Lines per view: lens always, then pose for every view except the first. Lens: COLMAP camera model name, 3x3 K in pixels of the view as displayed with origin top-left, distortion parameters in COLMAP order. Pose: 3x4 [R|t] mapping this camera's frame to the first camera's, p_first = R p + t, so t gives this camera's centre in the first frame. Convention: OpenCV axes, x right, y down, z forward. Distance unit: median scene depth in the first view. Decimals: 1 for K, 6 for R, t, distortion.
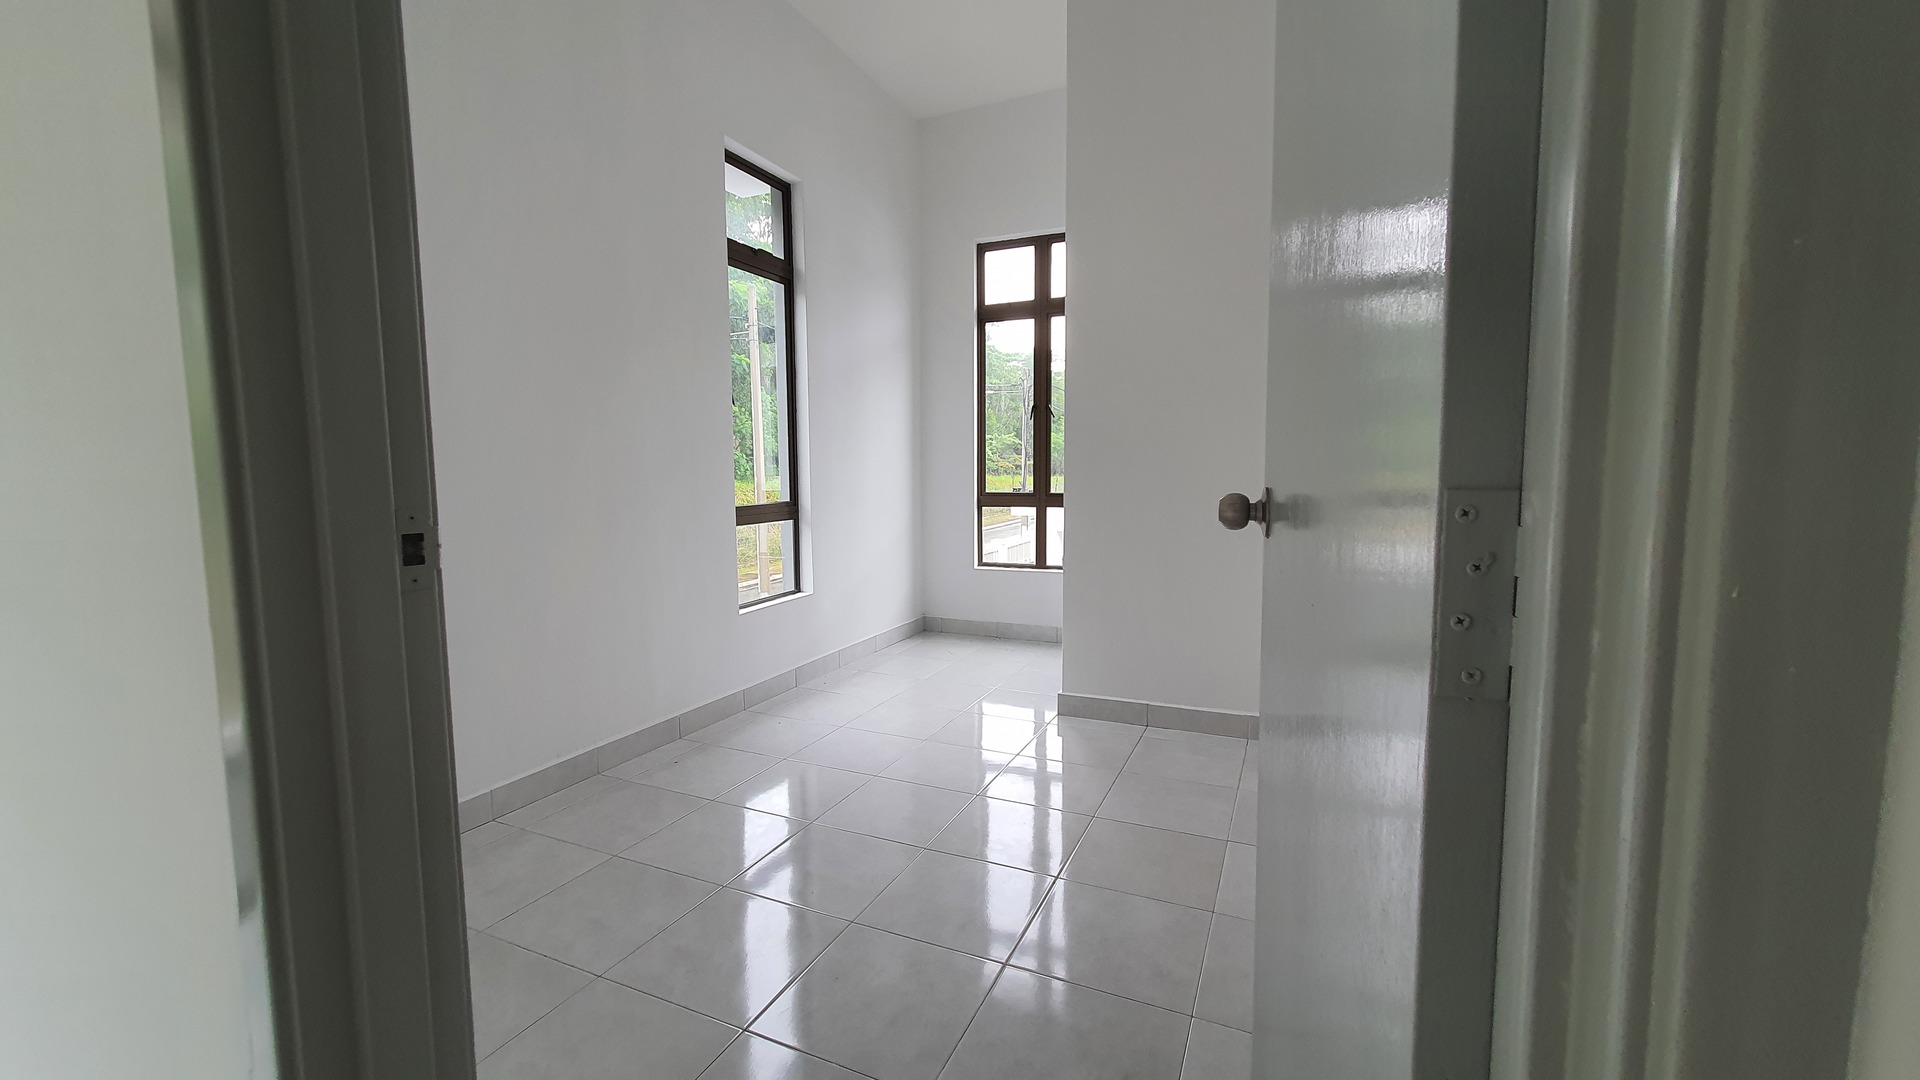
lens RADIAL K [[762.1, 0, 964.5], [0, 762.1, 556.5], [0, 0, 1]] dist [0.007144, -0.000439]
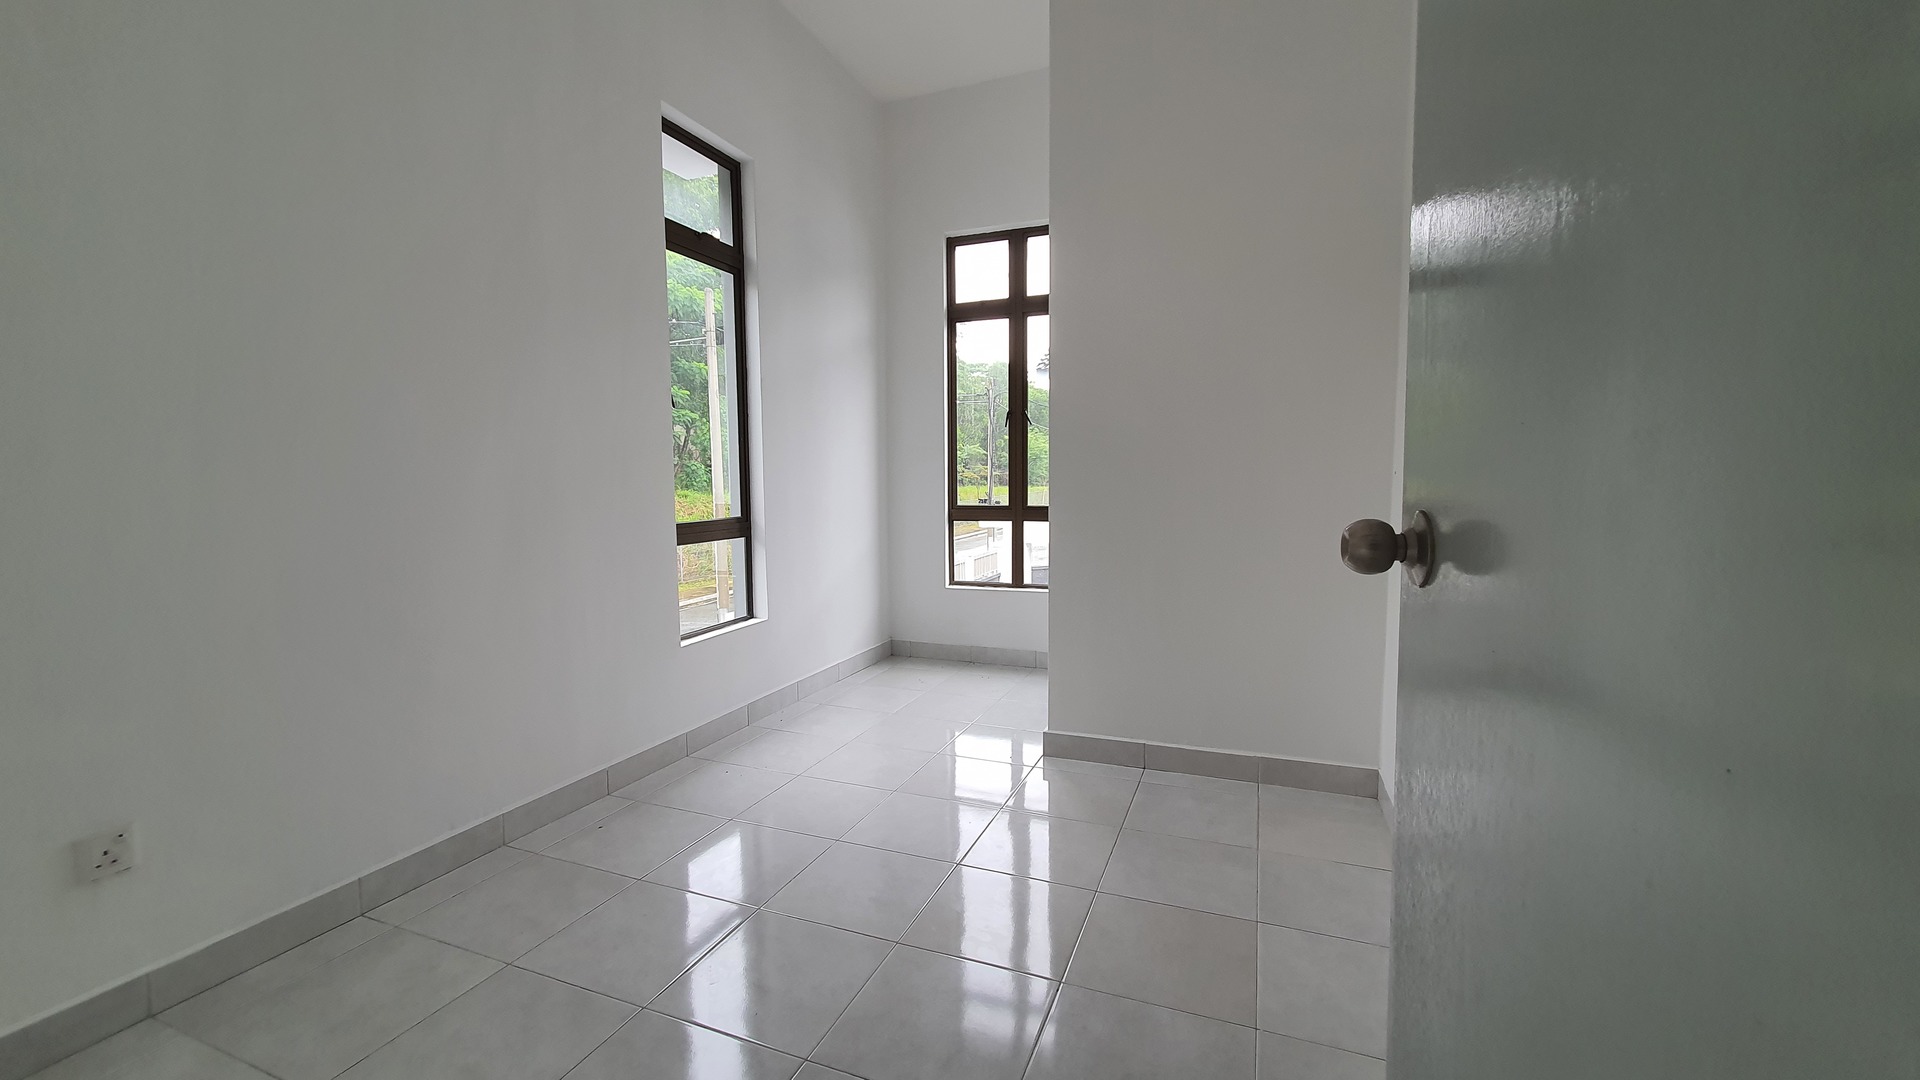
lens RADIAL K [[762.1, 0, 960.3], [0, 762.1, 558.3], [0, 0, 1]] dist [0.007144, -0.000439]
pose [[0.999171, -0.006044, 0.040259, -0.008828], [0.006510, 0.999913, -0.011452, -0.012697], [-0.040186, 0.011704, 0.999124, 0.102584]]
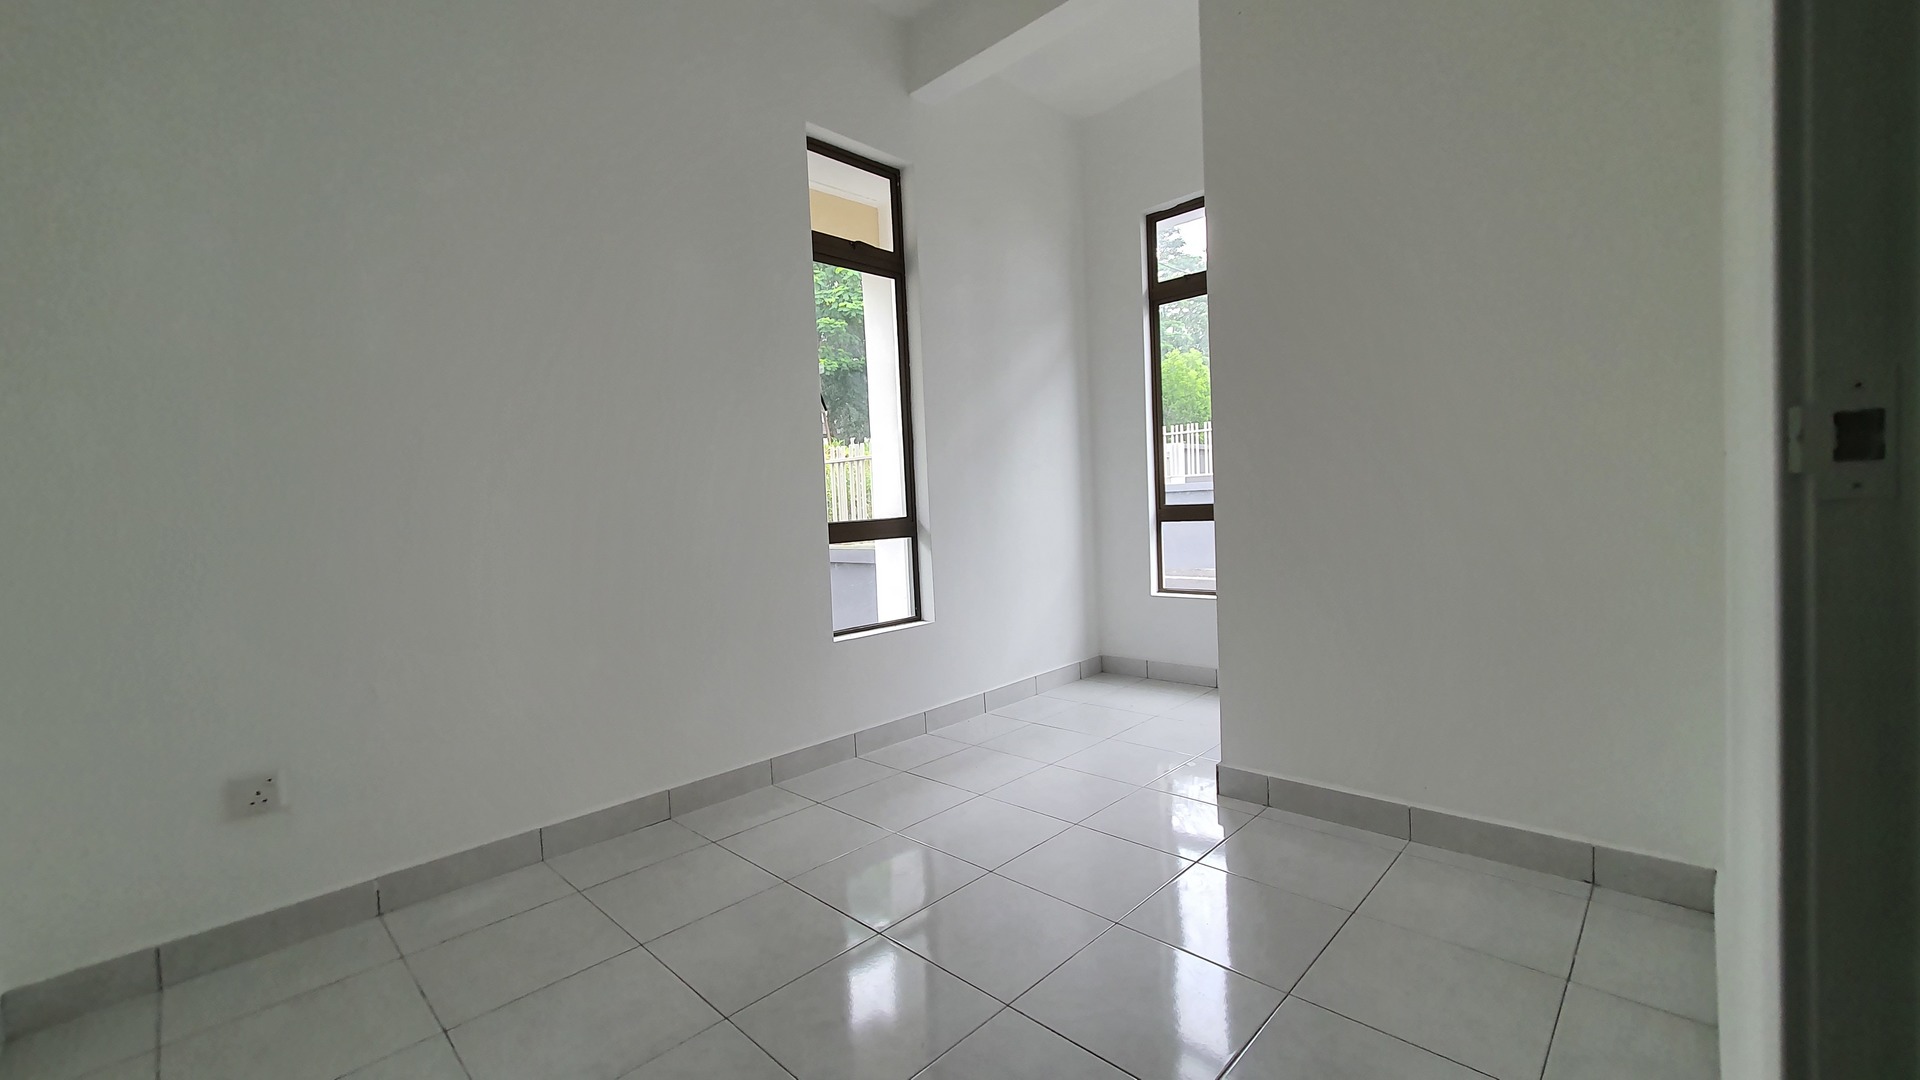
lens RADIAL K [[762.1, 0, 974.5], [0, 762.1, 540.1], [0, 0, 1]] dist [0.007144, -0.000439]
pose [[0.934544, -0.021668, -0.355188, 0.171892], [-0.003560, 0.997525, -0.070221, 0.017694], [0.355830, 0.066889, 0.932154, 0.212990]]
